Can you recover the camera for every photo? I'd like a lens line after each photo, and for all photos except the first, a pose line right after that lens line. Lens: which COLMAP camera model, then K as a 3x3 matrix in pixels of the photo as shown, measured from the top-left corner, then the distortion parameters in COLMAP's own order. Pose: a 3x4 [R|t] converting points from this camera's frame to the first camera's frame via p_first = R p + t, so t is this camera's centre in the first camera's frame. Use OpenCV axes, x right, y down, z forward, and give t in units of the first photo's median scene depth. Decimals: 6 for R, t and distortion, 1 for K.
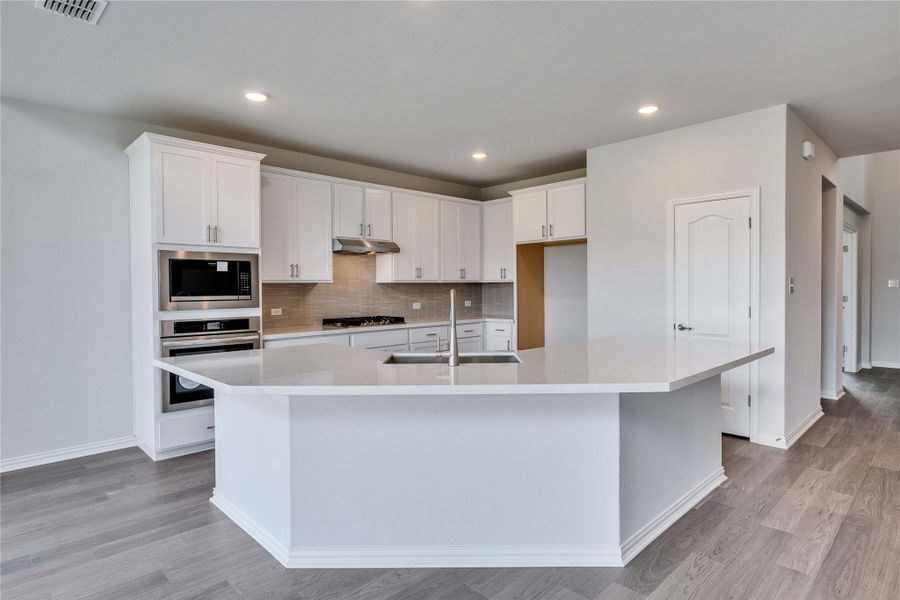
lens RADIAL K [[501.7, 0, 448.4], [0, 501.7, 297.1], [0, 0, 1]] dist [0.003398, 0.000298]
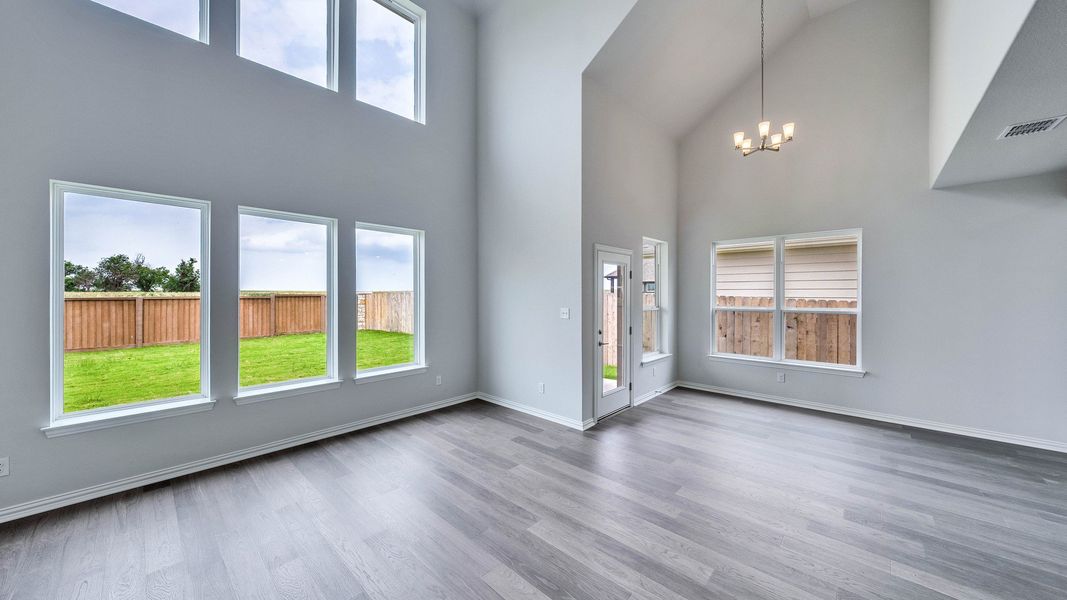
lens RADIAL K [[365.6, 0, 529.3], [0, 365.6, 292.1], [0, 0, 1]] dist [0.001800, 0.000066]
pose [[0.061606, 0.009568, -0.998055, 0.106648], [-0.024576, 0.999665, 0.008066, -0.039999], [0.997798, 0.024031, 0.061820, -0.231689]]
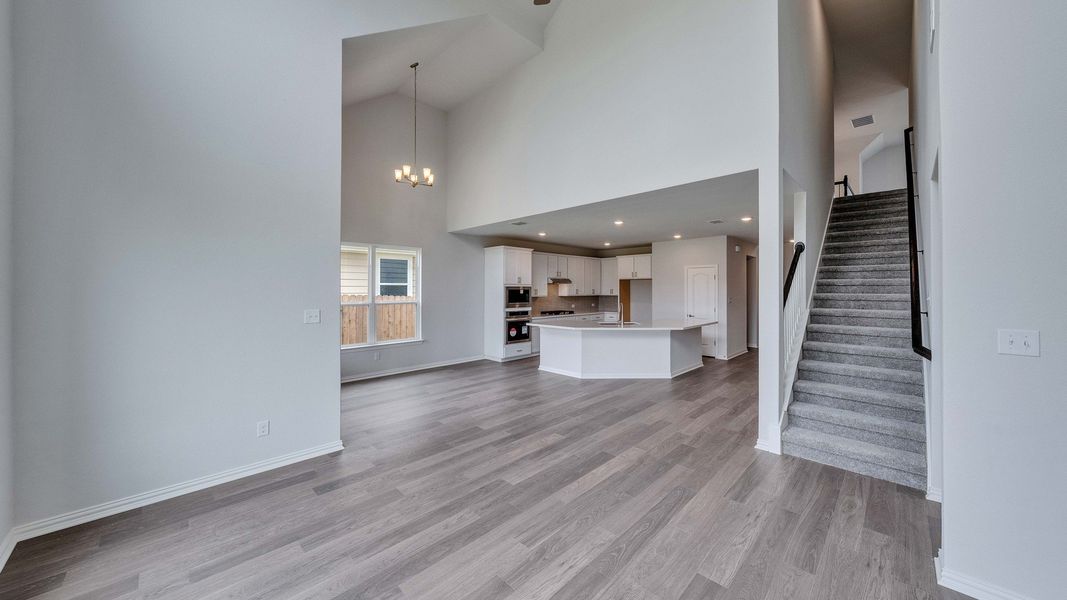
lens RADIAL K [[367.9, 0, 536.4], [0, 367.9, 292.6], [0, 0, 1]] dist [-0.001978, -0.000046]
pose [[0.999644, 0.008541, 0.025275, -0.323942], [-0.008237, 0.999893, -0.012101, -0.025105], [-0.025376, 0.011889, 0.999607, -0.755264]]
